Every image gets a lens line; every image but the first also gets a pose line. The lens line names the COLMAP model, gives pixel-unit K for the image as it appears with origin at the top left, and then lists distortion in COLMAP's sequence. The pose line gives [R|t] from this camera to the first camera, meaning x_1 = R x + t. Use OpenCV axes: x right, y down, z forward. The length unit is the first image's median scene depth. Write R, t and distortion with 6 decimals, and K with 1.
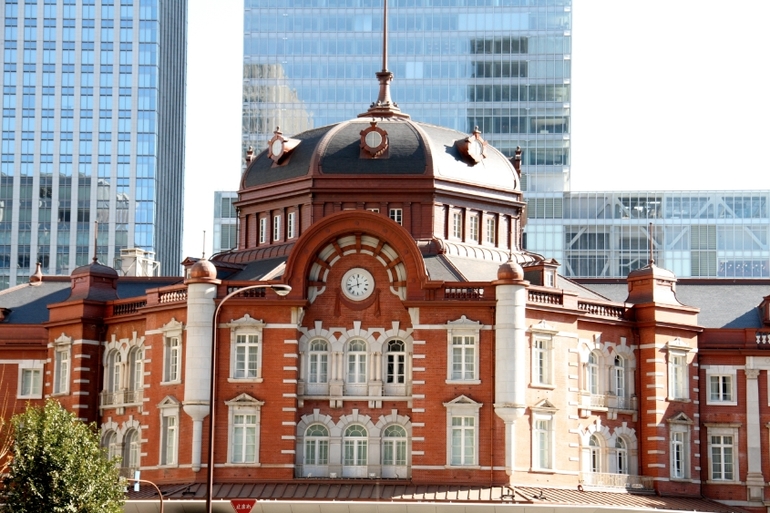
lens RADIAL K [[2049.9, 0, 388.7], [0, 2049.9, 262.2], [0, 0, 1]] dist [0.514992, 0.000000]
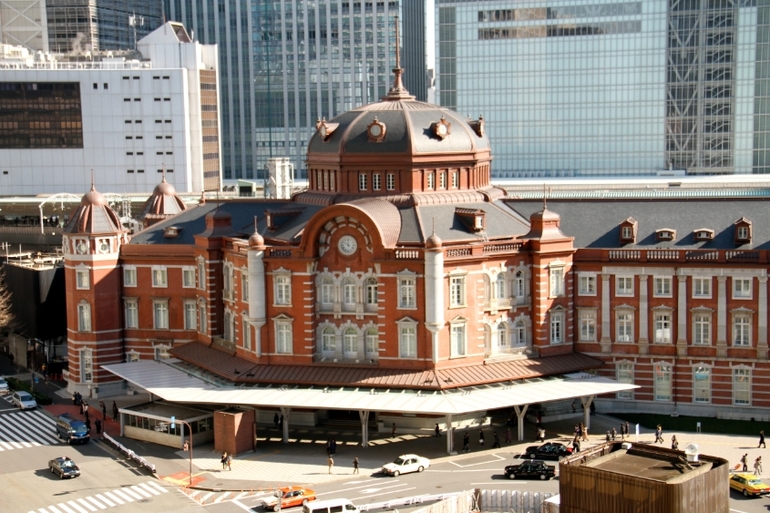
lens RADIAL K [[1306.2, 0, 377.3], [0, 1306.2, 259.2], [0, 0, 1]] dist [0.217265, 0.000000]
pose [[0.976662, -0.008385, -0.214618, 0.226089], [0.063266, 0.966136, 0.250159, -0.232027], [0.205252, -0.257899, 0.944119, 0.006185]]
